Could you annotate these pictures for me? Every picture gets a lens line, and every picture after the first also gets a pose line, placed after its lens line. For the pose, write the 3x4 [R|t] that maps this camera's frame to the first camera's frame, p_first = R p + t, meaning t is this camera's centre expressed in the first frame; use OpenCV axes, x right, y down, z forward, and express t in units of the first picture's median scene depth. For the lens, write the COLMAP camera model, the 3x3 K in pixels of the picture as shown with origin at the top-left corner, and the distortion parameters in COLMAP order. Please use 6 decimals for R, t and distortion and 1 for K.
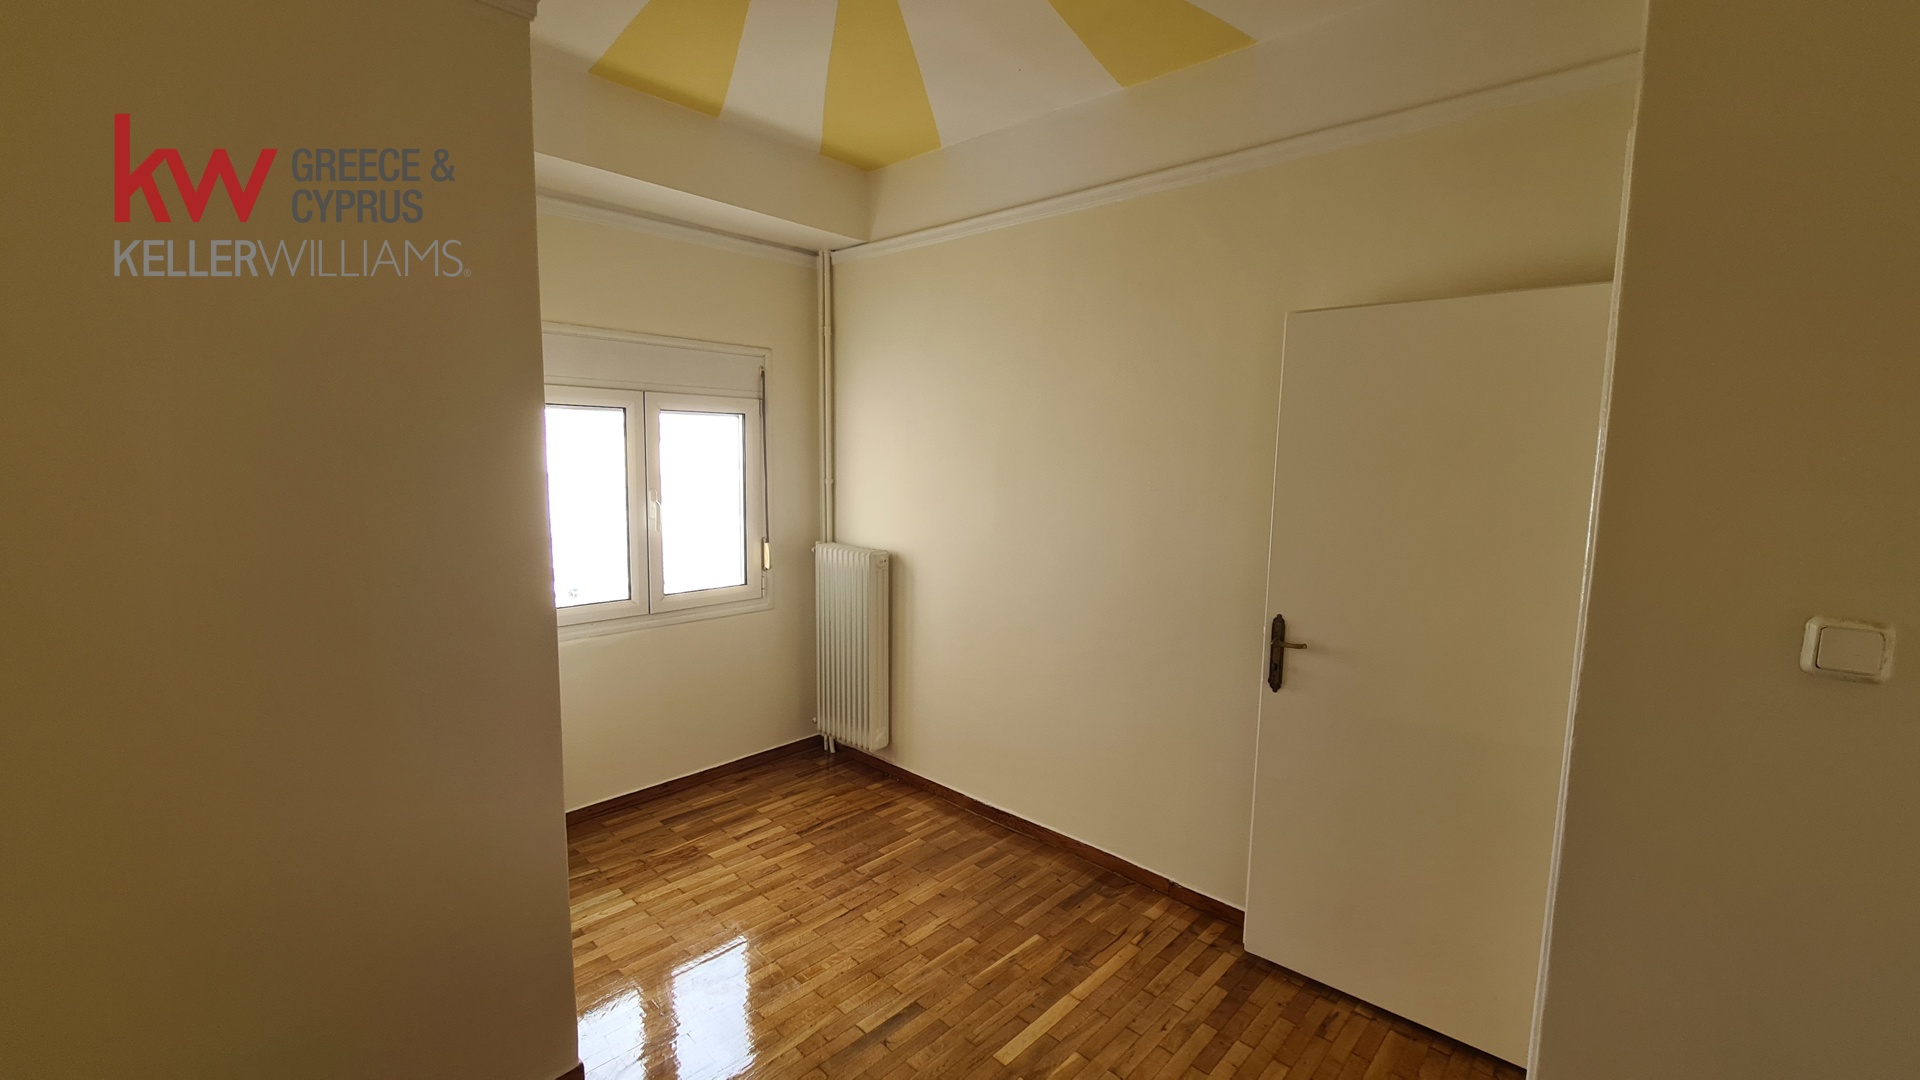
lens RADIAL K [[780.3, 0, 960.0], [0, 780.3, 540.0], [0, 0, 1]] dist [-0.002829, -0.000131]
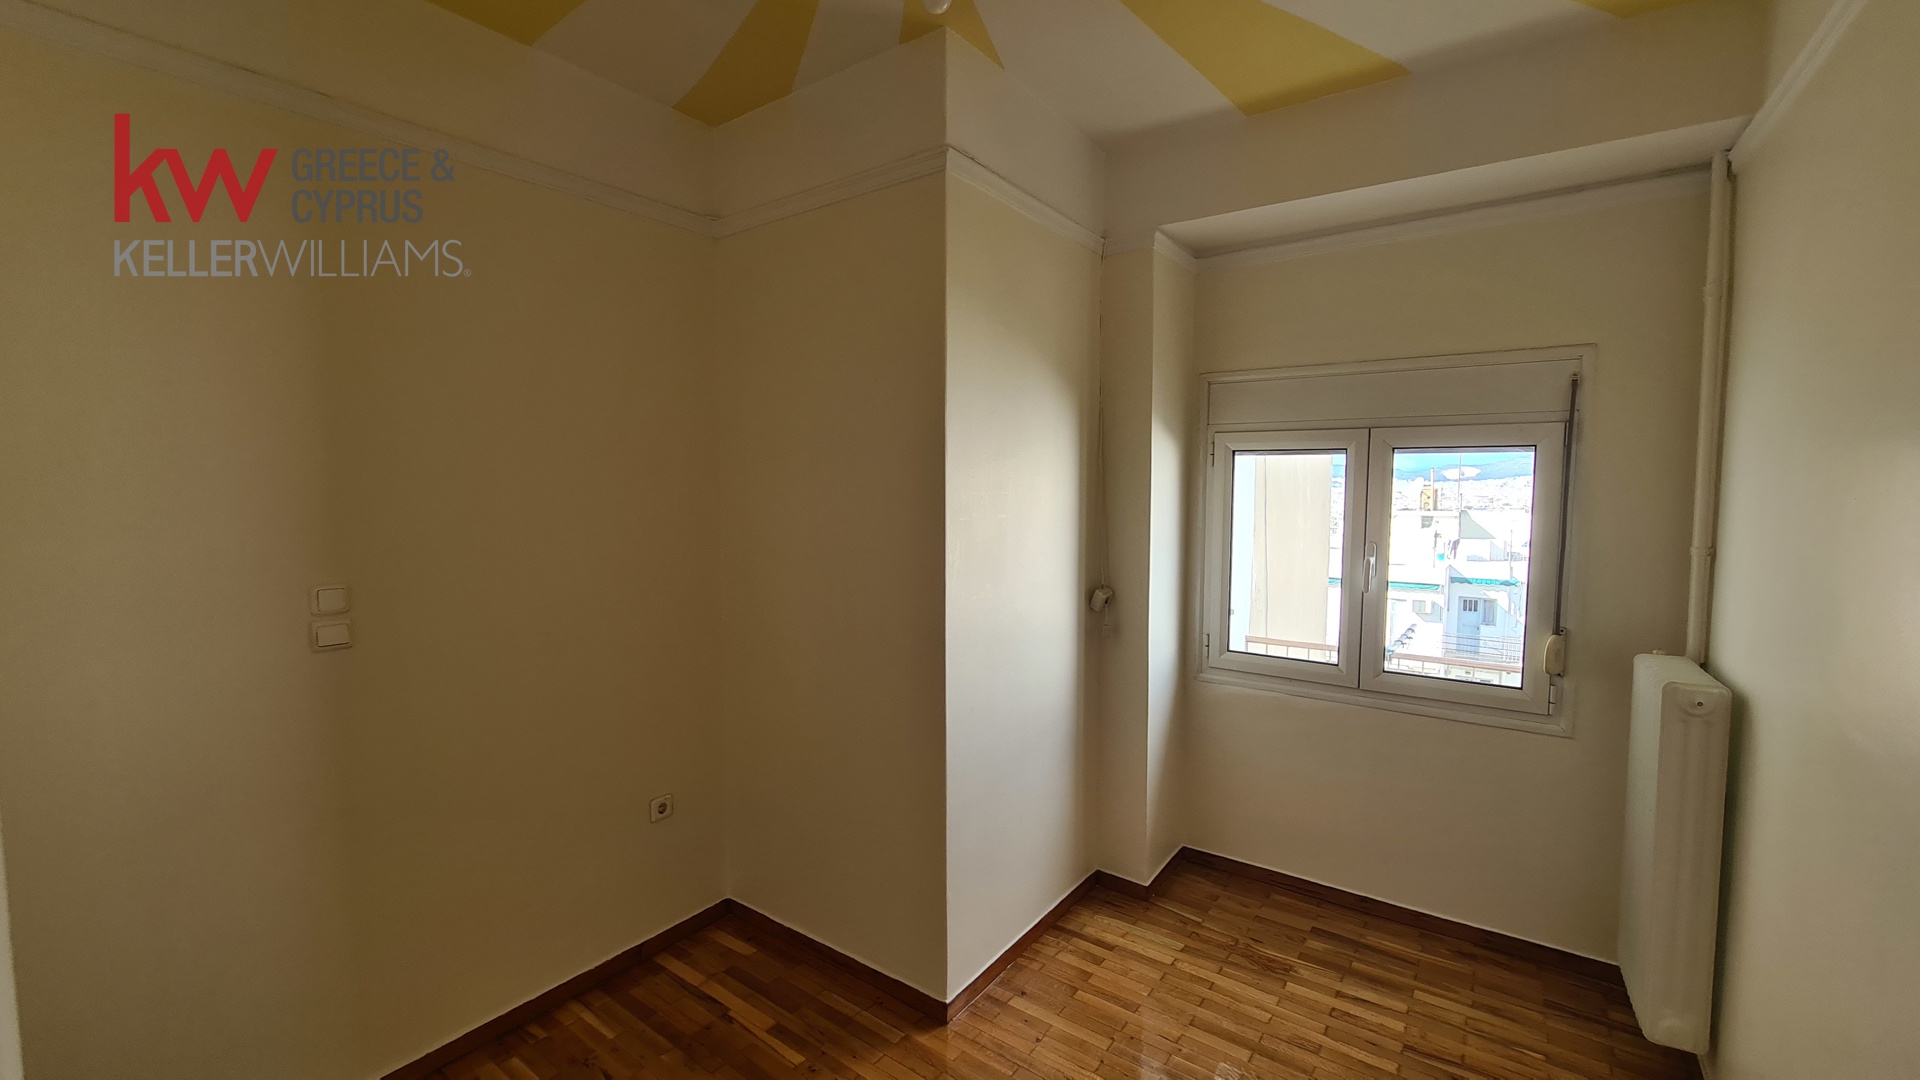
lens RADIAL K [[780.3, 0, 960.0], [0, 780.3, 540.0], [0, 0, 1]] dist [-0.002829, -0.000131]
pose [[0.126808, 0.052074, -0.990559, 0.382468], [-0.113161, 0.992861, 0.037708, -0.049353], [0.985451, 0.107311, 0.131795, 0.444150]]
